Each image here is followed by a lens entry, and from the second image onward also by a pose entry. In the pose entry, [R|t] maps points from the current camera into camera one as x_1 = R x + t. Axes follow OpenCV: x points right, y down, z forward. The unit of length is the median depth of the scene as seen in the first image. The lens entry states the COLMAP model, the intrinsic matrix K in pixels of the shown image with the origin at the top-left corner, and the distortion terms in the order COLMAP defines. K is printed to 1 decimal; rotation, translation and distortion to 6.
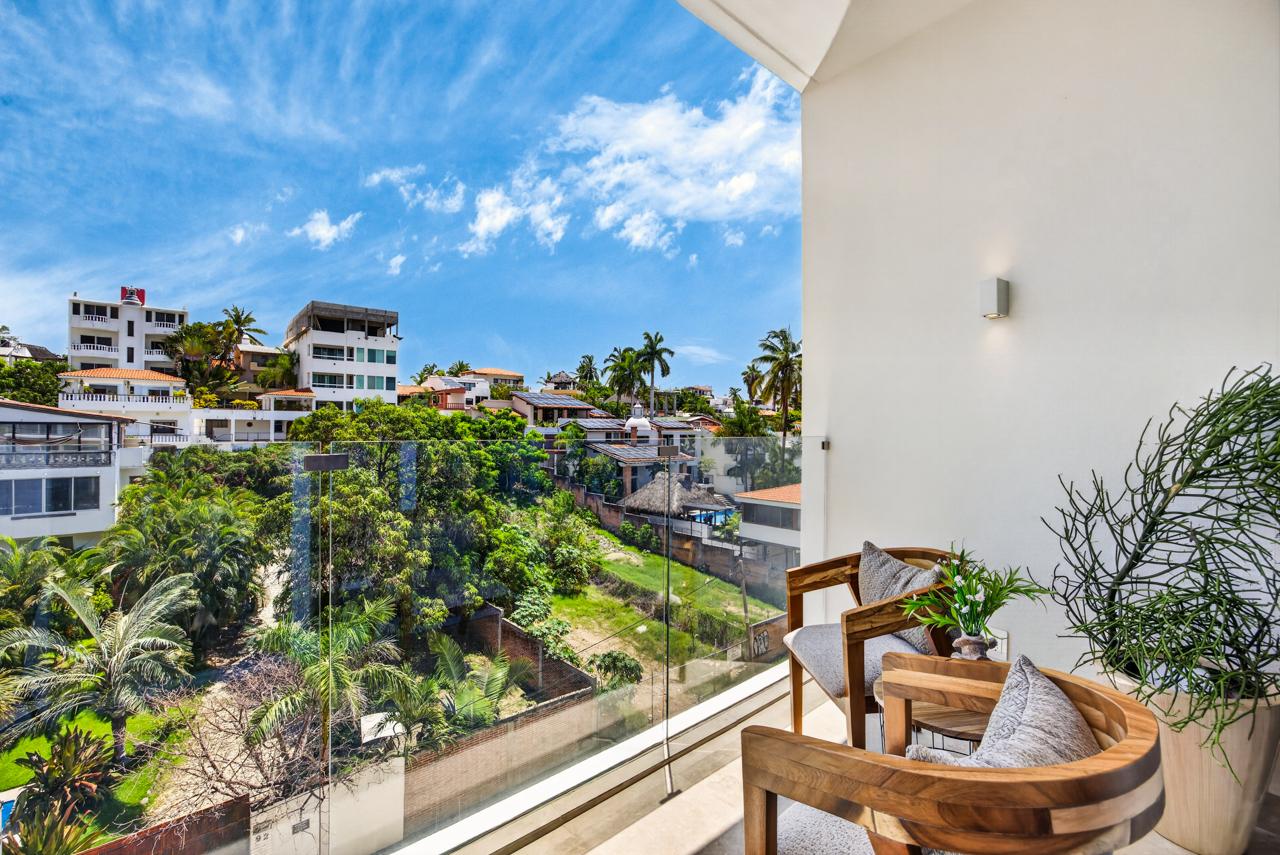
lens RADIAL K [[551.2, 0, 632.6], [0, 551.2, 426.6], [0, 0, 1]] dist [-0.011184, 0.004149]
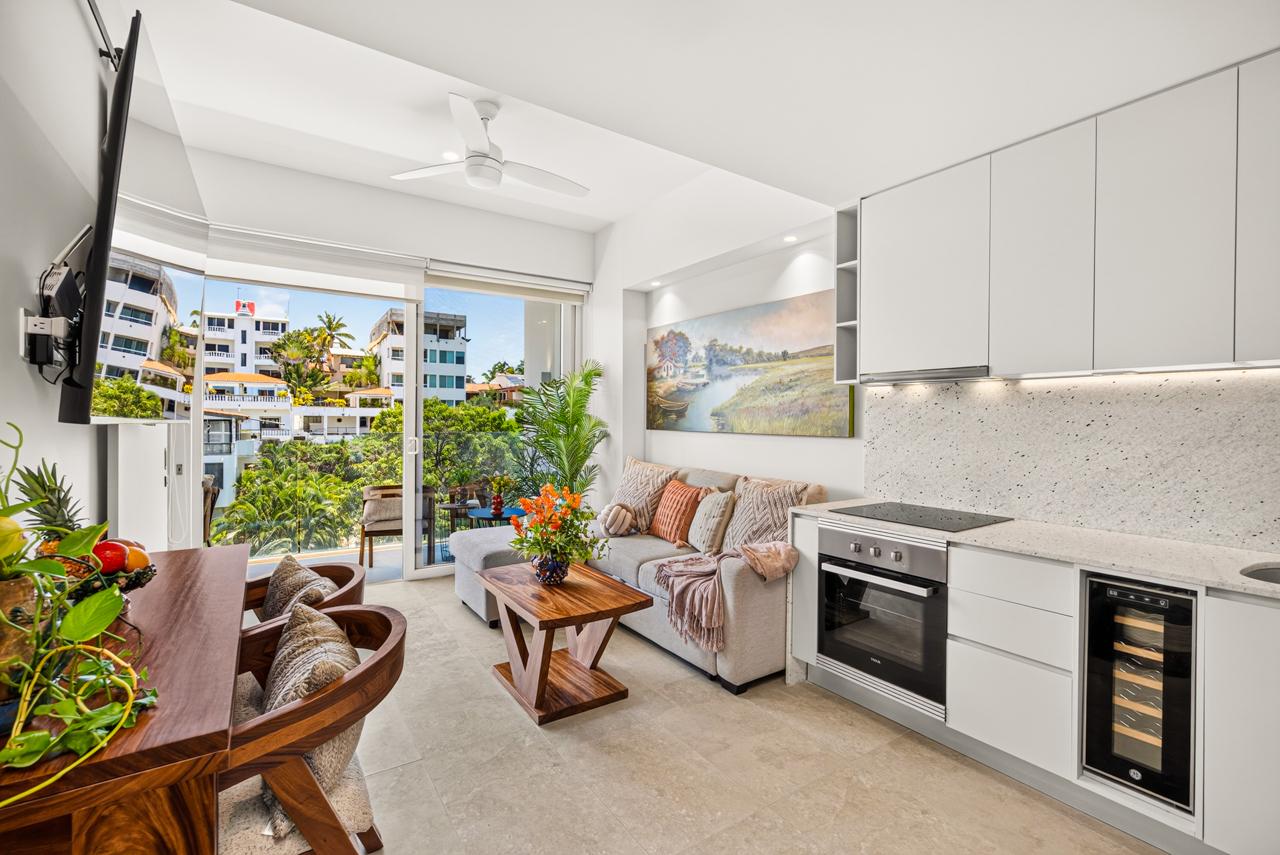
lens RADIAL K [[589.8, 0, 641.0], [0, 589.8, 422.0], [0, 0, 1]] dist [0.003512, -0.000119]
pose [[0.989214, -0.001602, -0.146467, 0.090149], [0.002010, 0.999994, 0.002644, -0.002013], [0.146462, -0.002910, 0.989212, -0.105739]]
